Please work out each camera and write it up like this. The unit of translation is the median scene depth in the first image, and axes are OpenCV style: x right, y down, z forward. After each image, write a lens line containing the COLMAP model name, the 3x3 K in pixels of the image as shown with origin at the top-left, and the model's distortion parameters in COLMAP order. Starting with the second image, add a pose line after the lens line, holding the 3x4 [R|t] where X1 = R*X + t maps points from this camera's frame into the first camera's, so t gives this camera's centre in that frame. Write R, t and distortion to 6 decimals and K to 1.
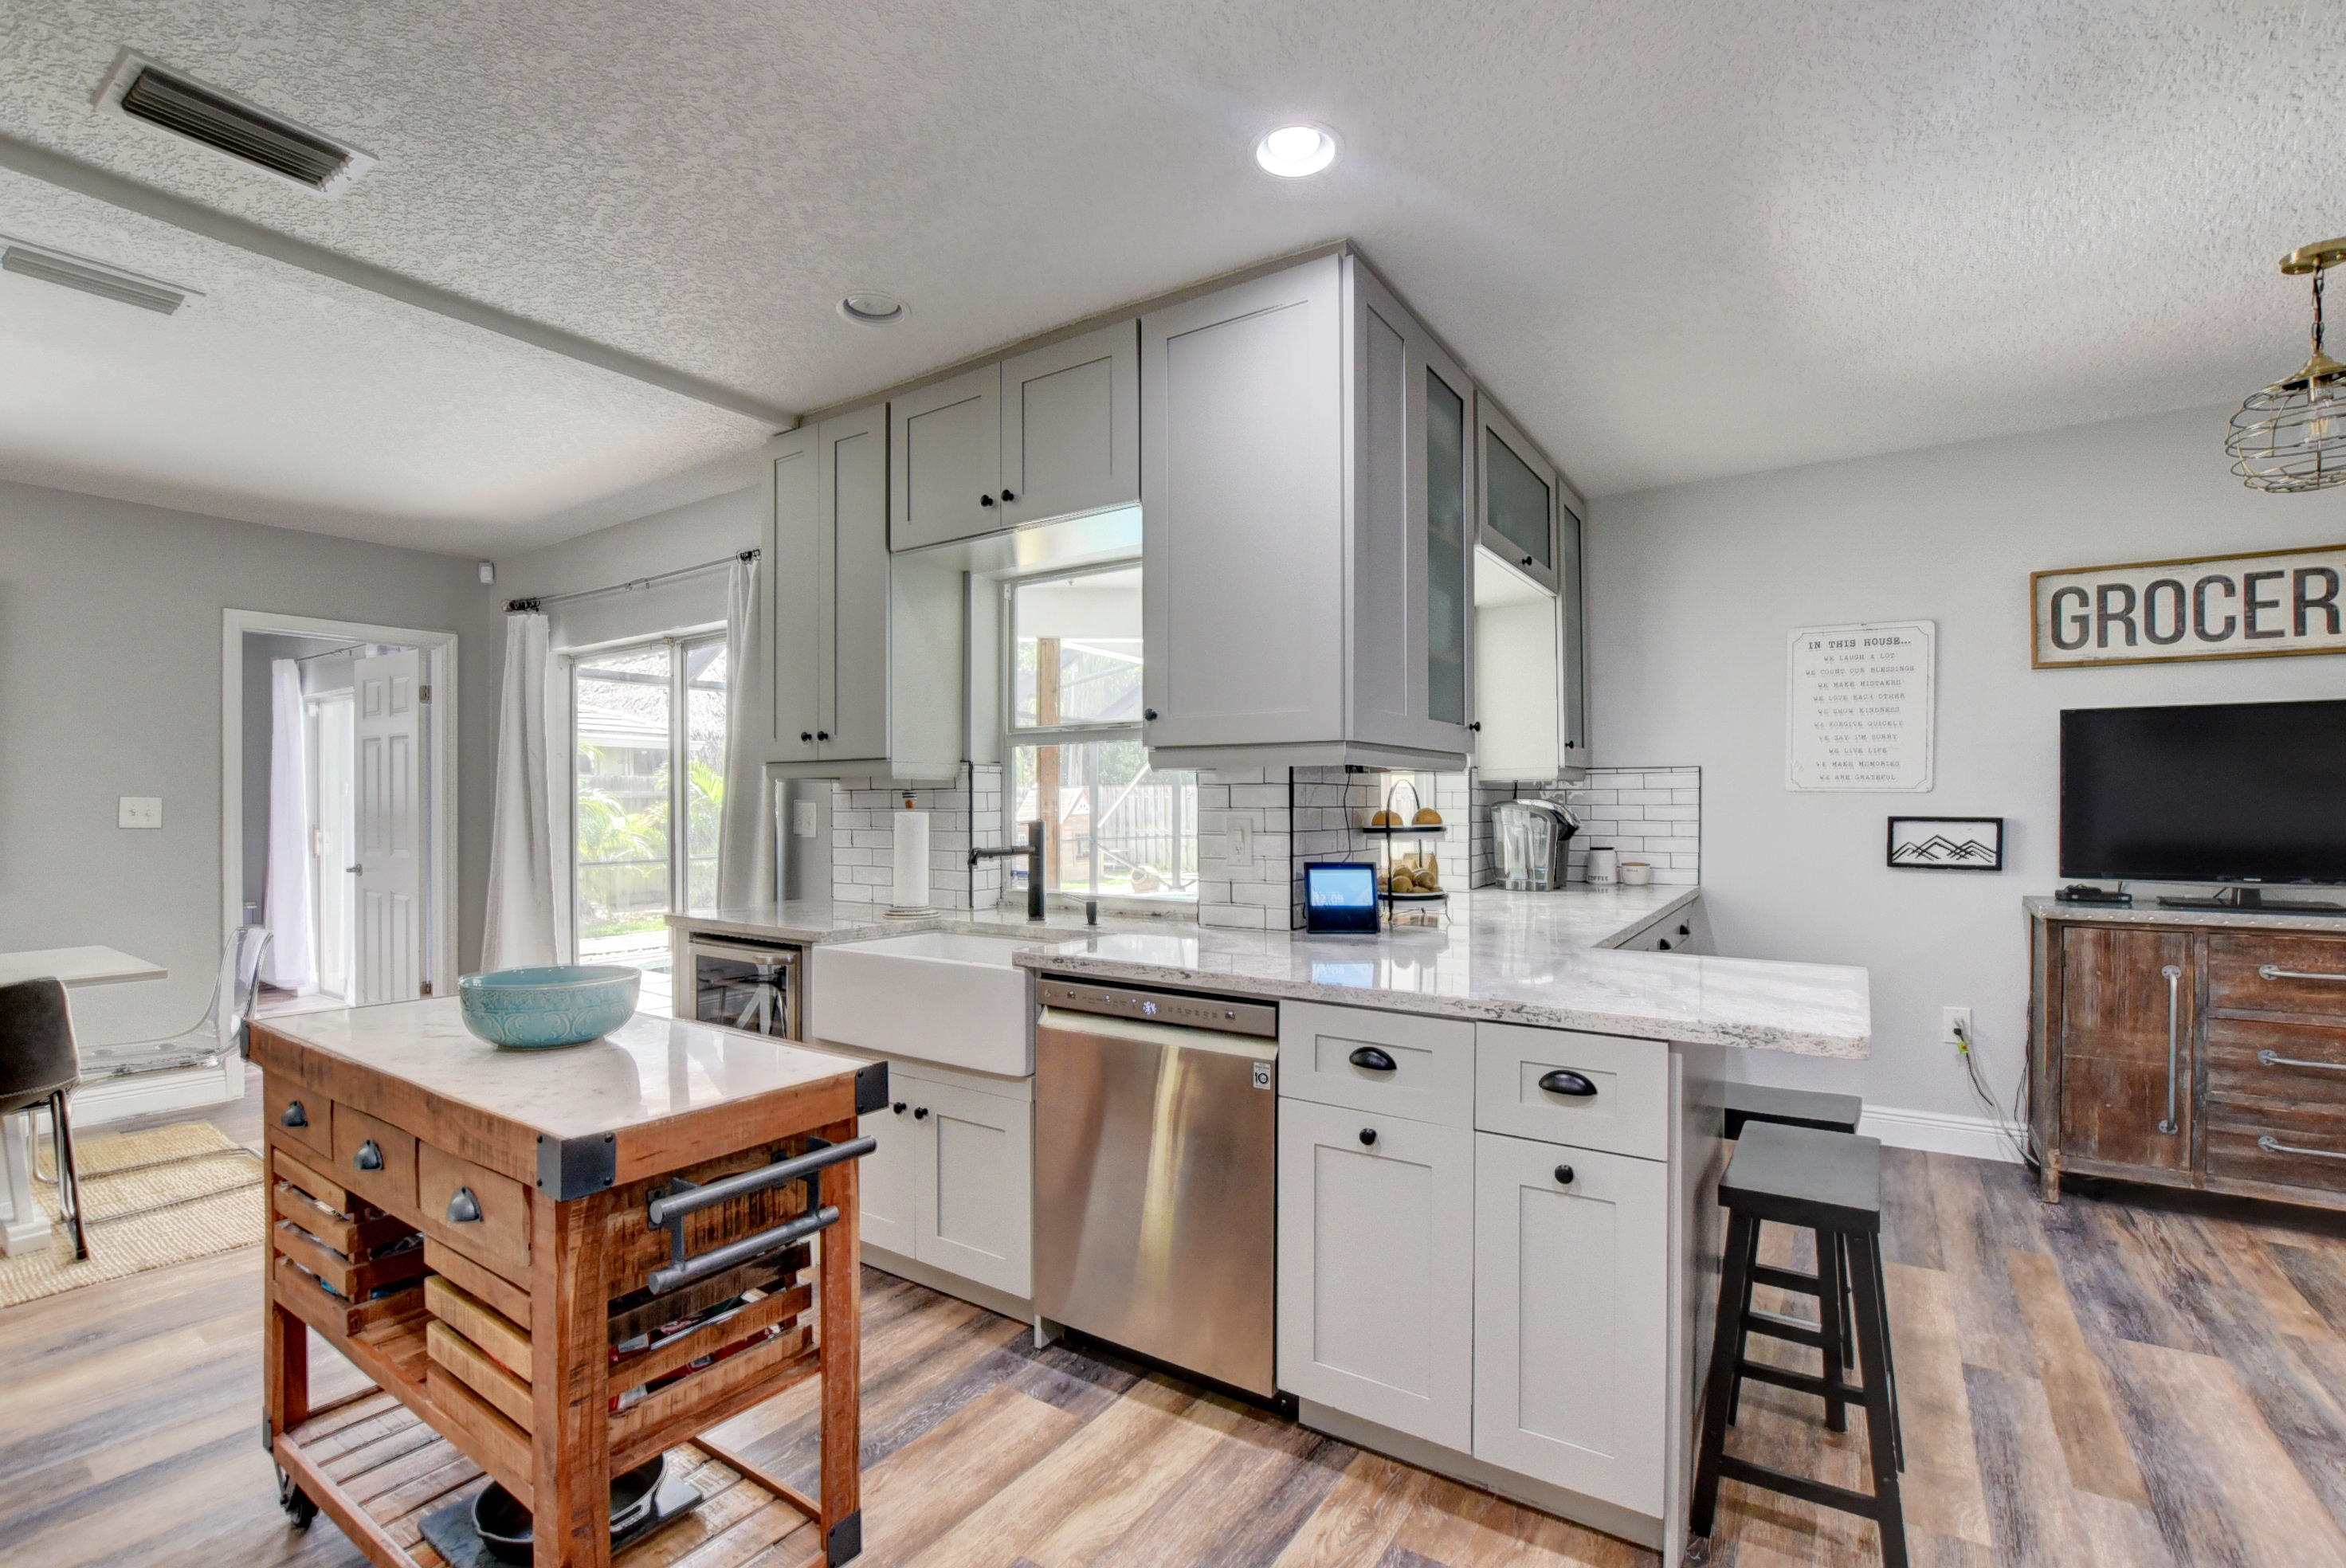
lens RADIAL K [[1043.7, 0, 1174.5], [0, 1043.7, 798.9], [0, 0, 1]] dist [-0.042891, 0.015882]
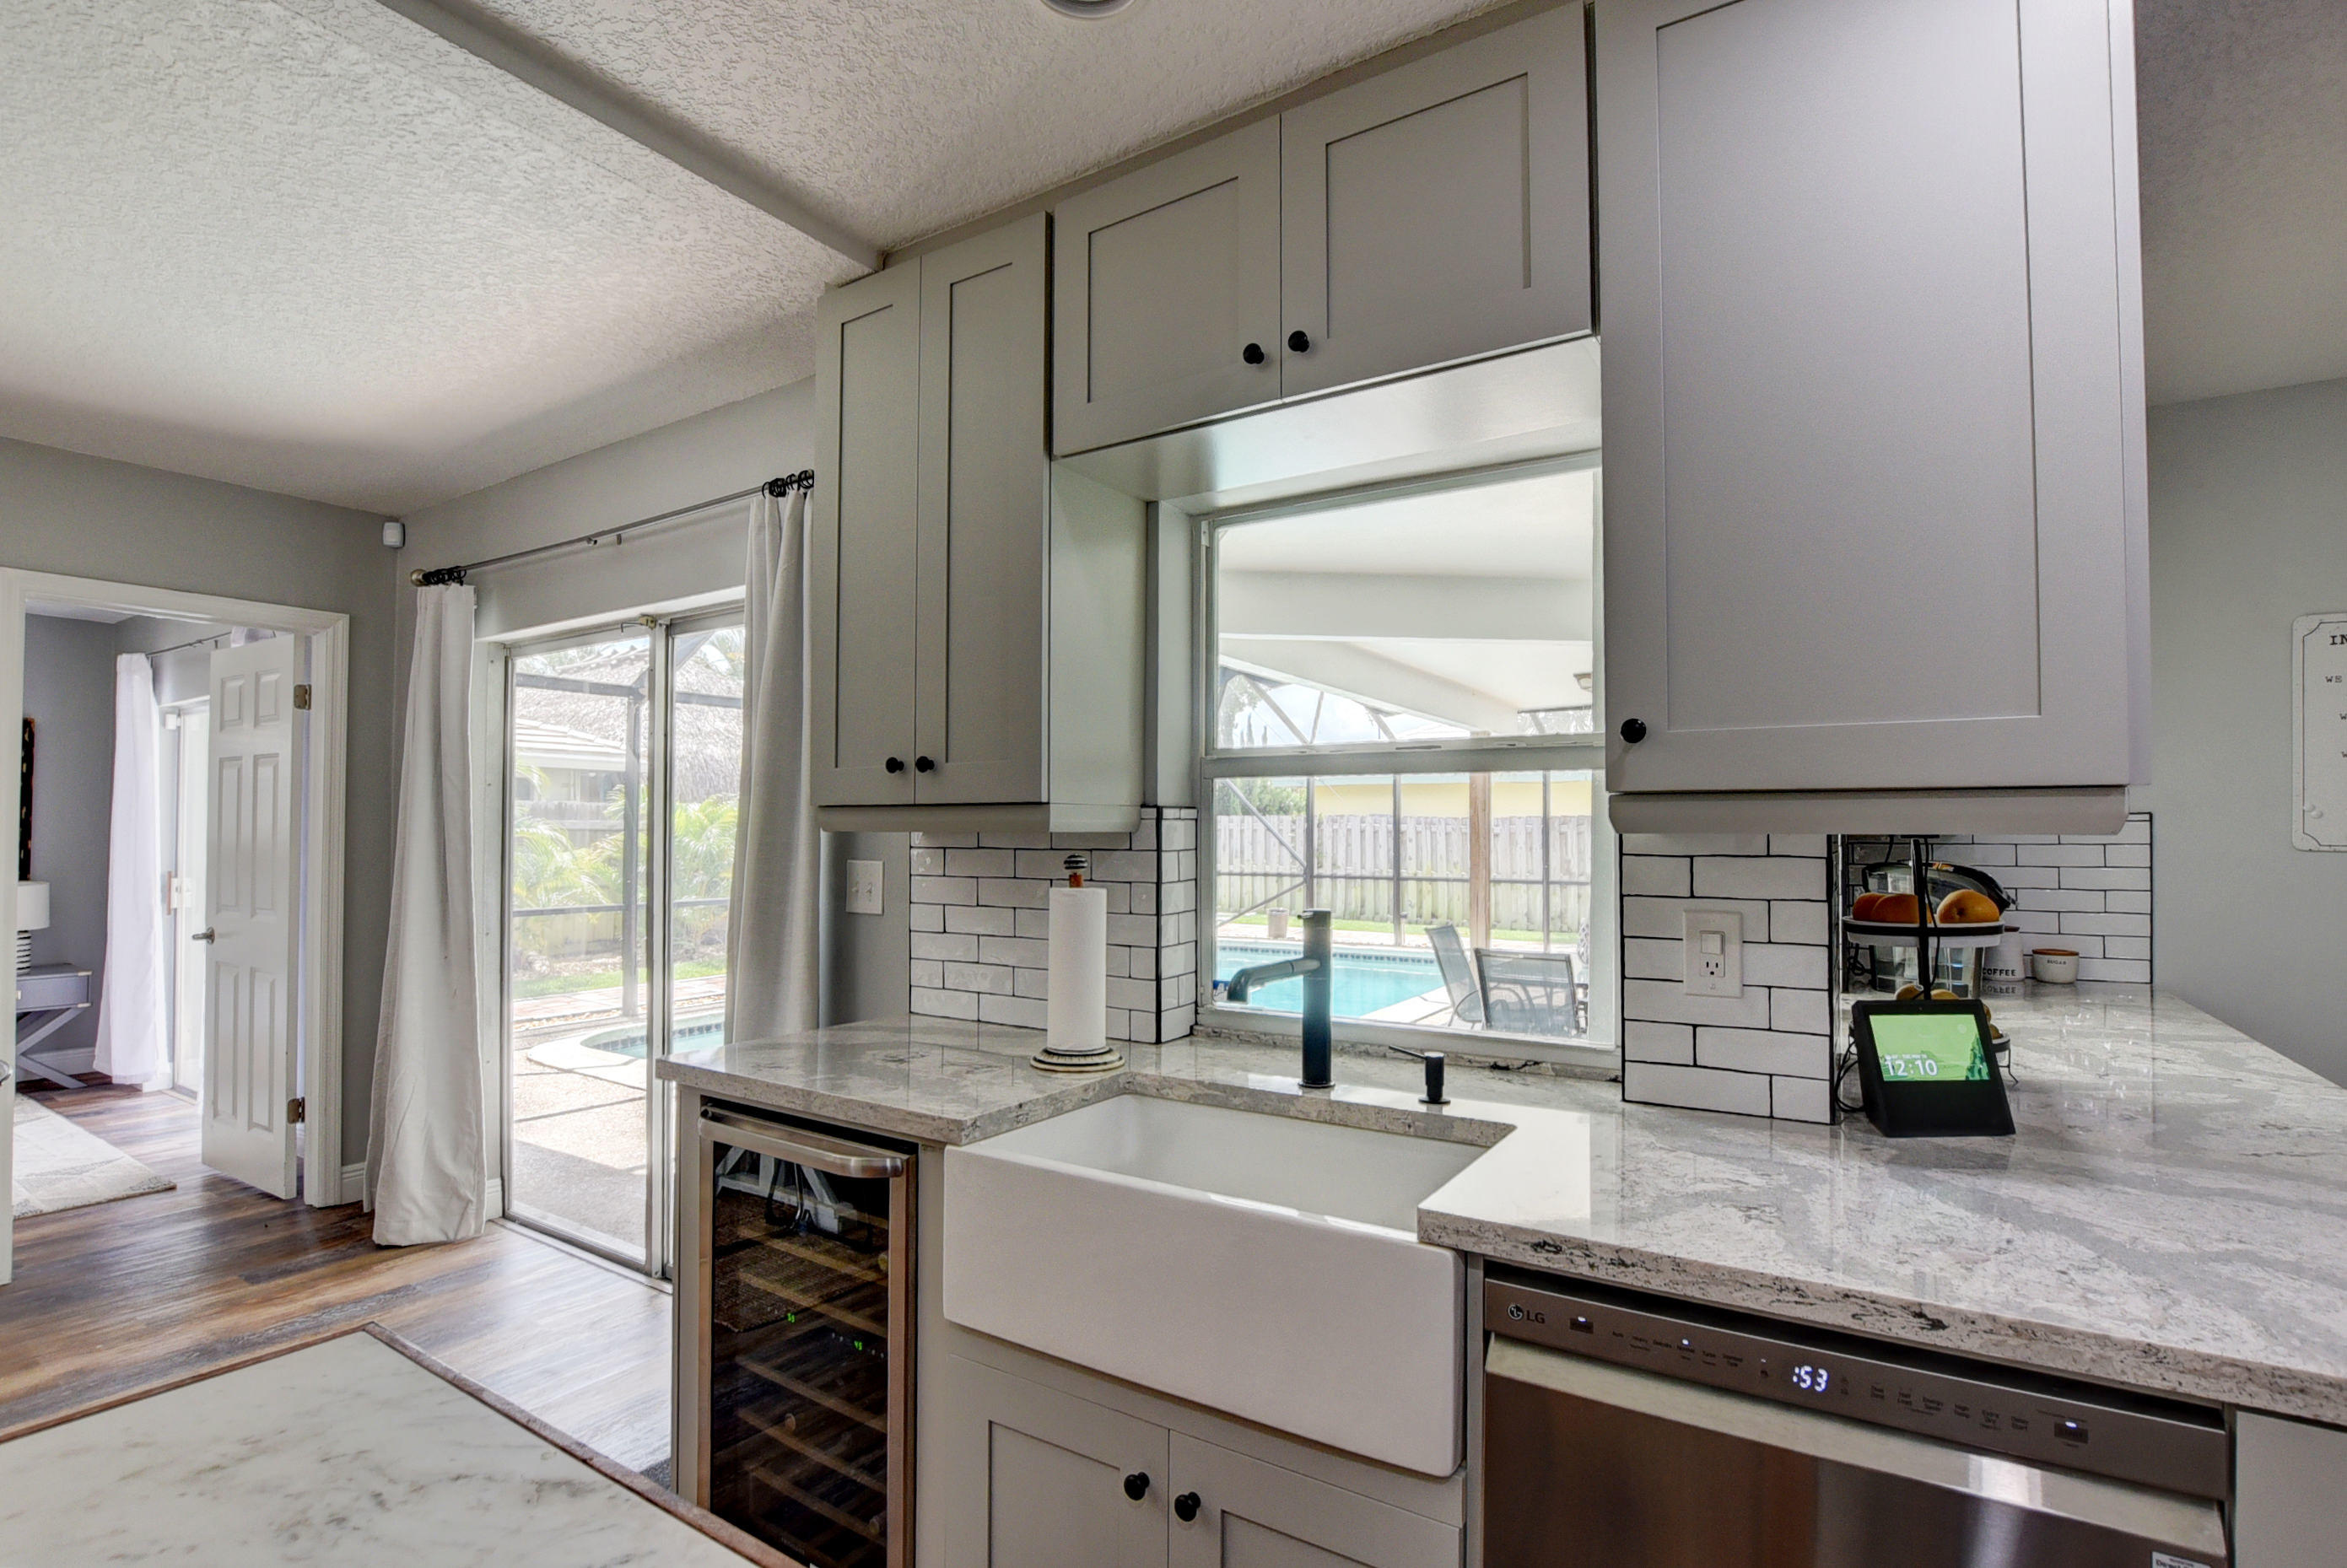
lens RADIAL K [[1095.5, 0, 1177.5], [0, 1095.5, 801.3], [0, 0, 1]] dist [-0.026867, -0.000617]
pose [[0.999727, 0.005607, 0.022691, -0.178757], [-0.005112, 0.999749, -0.021814, -0.021022], [-0.022808, 0.021692, 0.999505, 0.312885]]
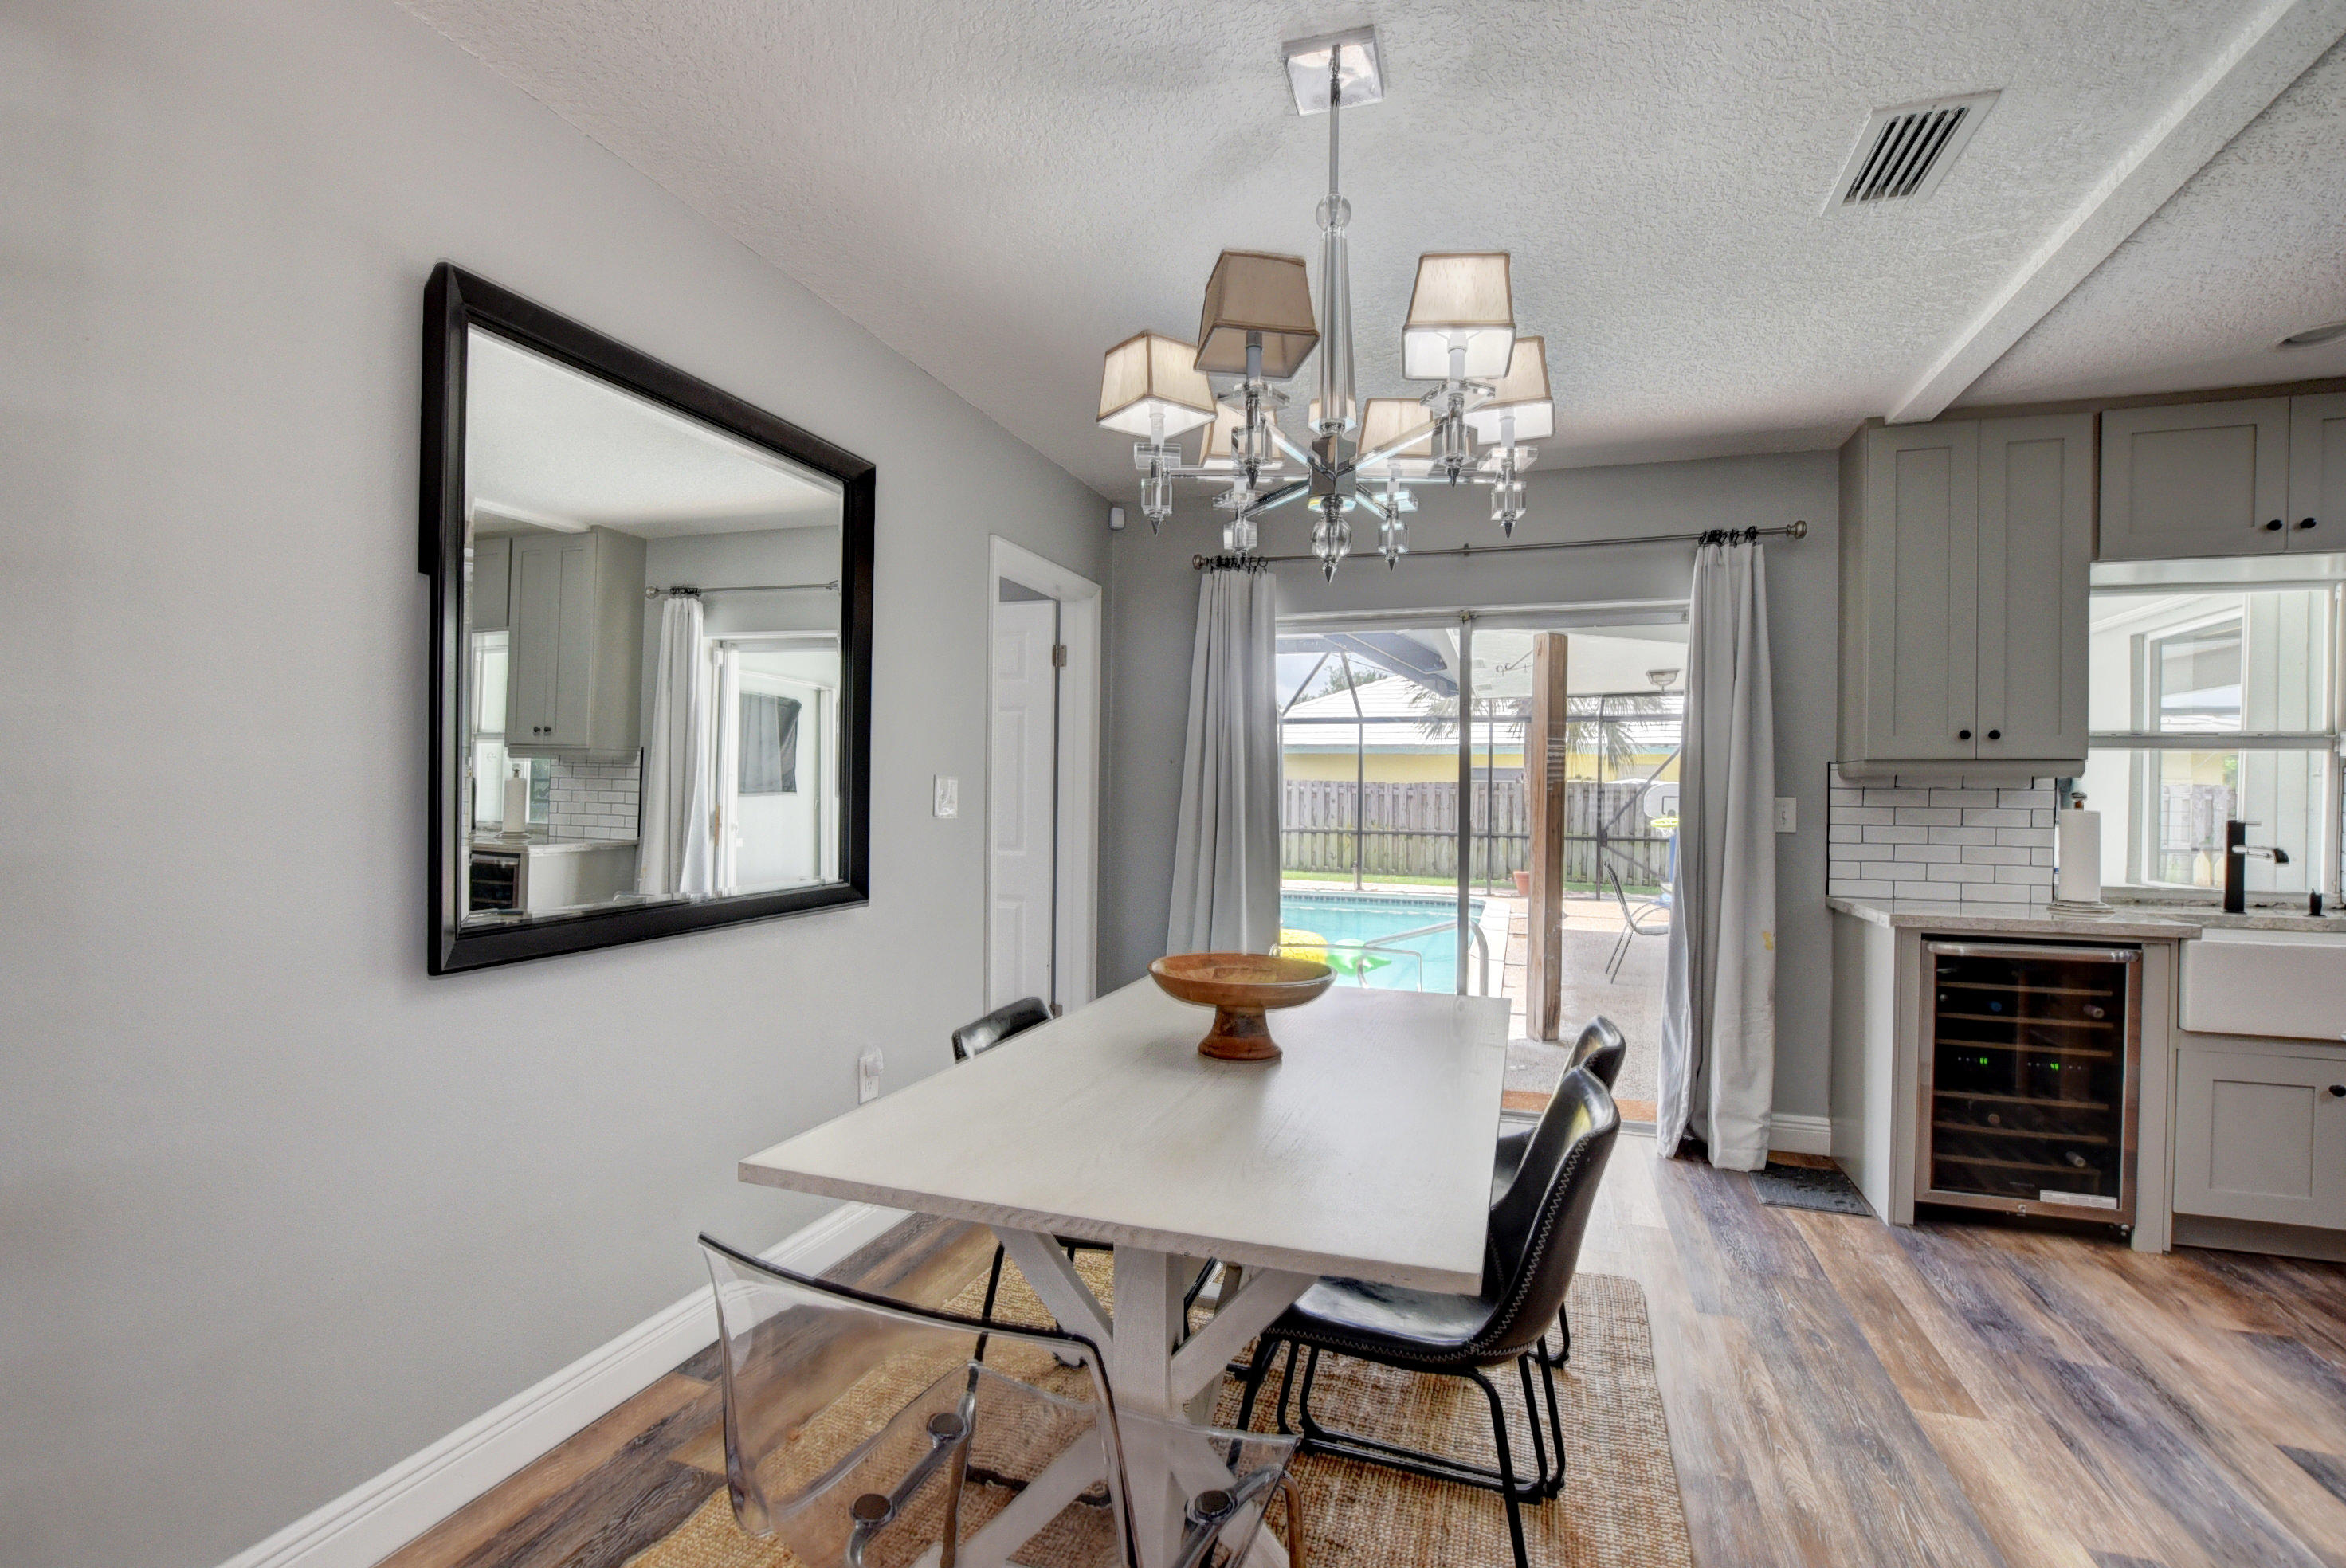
lens RADIAL K [[1017.7, 0, 1213.0], [0, 1017.7, 805.3], [0, 0, 1]] dist [-0.050197, 0.013152]
pose [[0.963522, 0.015843, 0.267161, -1.147147], [-0.020048, 0.999714, 0.013021, 0.010202], [-0.266878, -0.017902, 0.963564, 0.241860]]
